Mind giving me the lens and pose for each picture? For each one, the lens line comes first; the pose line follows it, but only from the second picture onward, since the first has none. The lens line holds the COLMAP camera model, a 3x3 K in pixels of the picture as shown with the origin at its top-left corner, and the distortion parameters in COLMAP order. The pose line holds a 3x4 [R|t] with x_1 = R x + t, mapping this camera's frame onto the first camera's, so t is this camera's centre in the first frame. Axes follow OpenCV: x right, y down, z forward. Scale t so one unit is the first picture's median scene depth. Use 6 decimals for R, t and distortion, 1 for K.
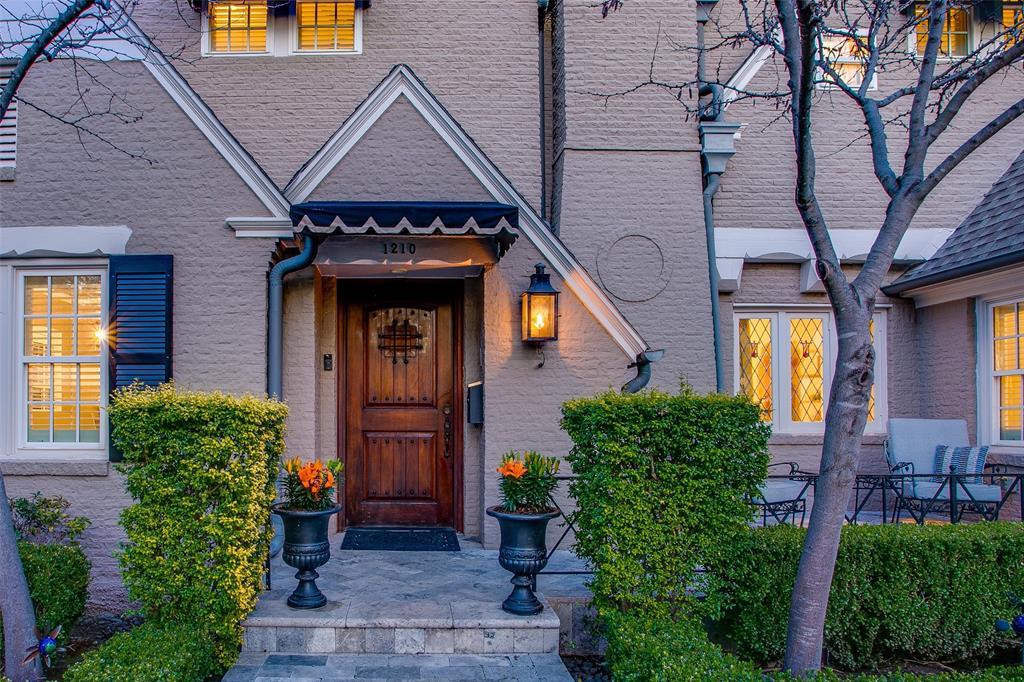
lens RADIAL K [[1386.8, 0, 512.0], [0, 1386.8, 341.0], [0, 0, 1]] dist [-0.022823, -0.007145]
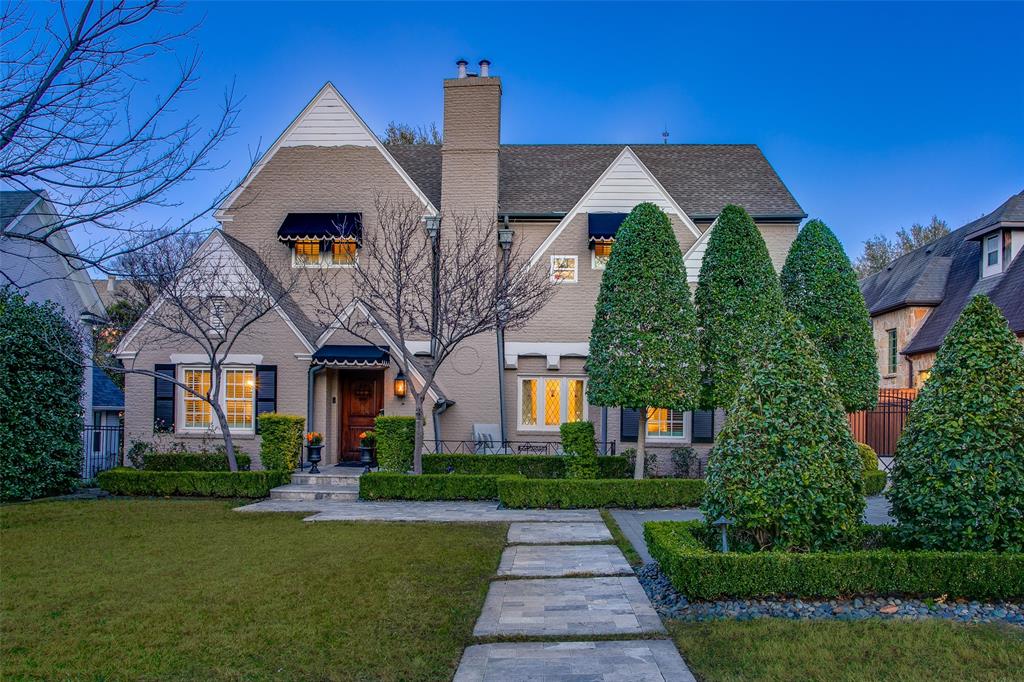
lens RADIAL K [[1386.8, 0, 512.0], [0, 1386.8, 341.0], [0, 0, 1]] dist [-0.022823, -0.007145]
pose [[0.996056, 0.010850, -0.088066, 0.508226], [-0.010883, 0.999941, 0.000107, -0.117263], [0.088062, 0.000852, 0.996115, -1.879184]]
